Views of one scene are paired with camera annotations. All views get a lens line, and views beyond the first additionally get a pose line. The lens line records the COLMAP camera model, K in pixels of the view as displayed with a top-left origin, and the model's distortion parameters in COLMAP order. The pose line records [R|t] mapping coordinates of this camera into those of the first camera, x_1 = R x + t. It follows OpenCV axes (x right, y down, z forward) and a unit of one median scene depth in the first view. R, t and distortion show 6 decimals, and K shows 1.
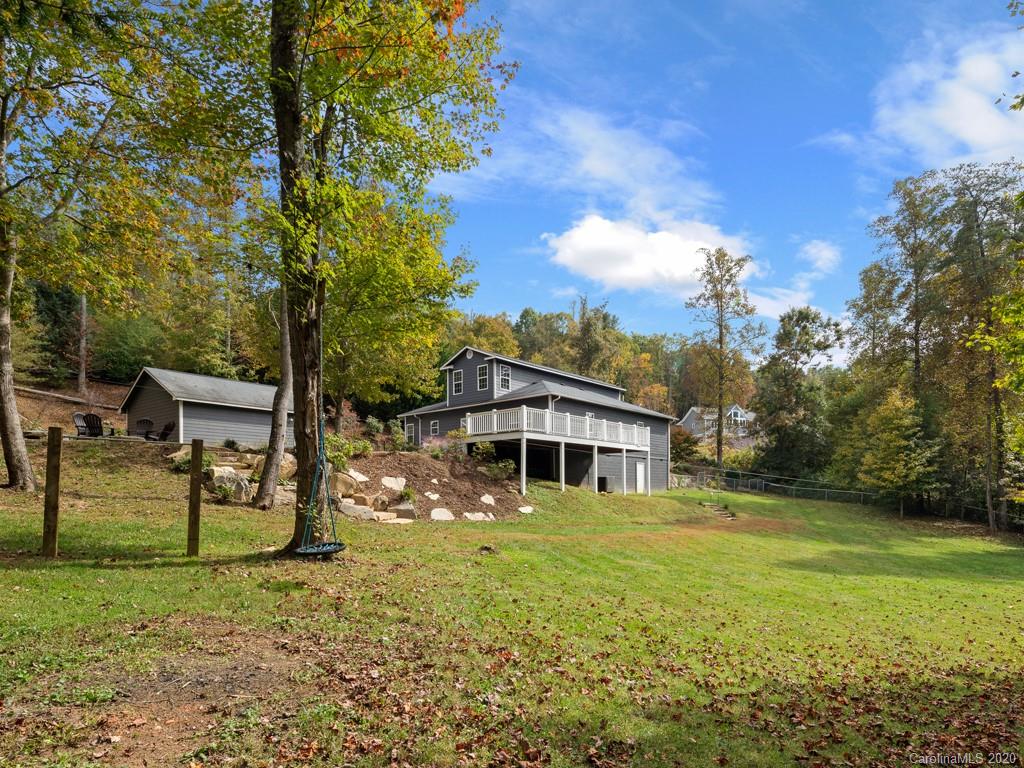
lens RADIAL K [[495.4, 0, 514.4], [0, 495.4, 410.6], [0, 0, 1]] dist [0.001230, 0.000090]
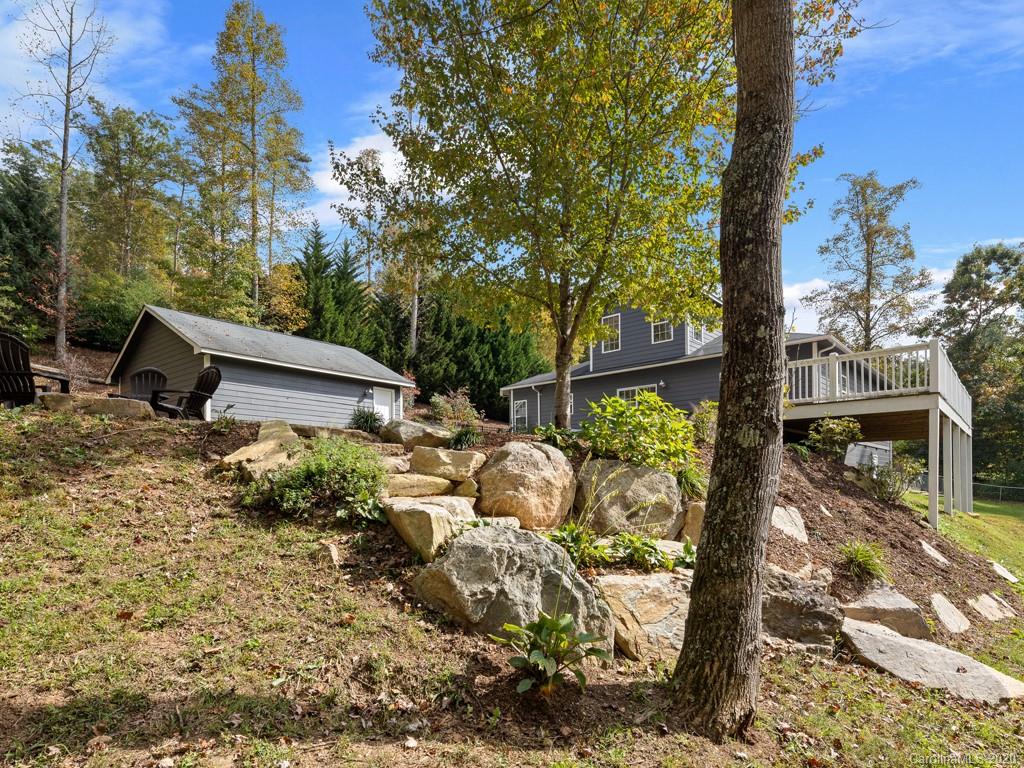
lens RADIAL K [[554.8, 0, 515.7], [0, 554.8, 385.3], [0, 0, 1]] dist [0.002464, -0.000311]
pose [[0.998562, -0.011066, -0.052459, -0.178094], [0.010112, 0.999779, -0.018422, 0.020503], [0.052651, 0.017865, 0.998453, 0.238425]]
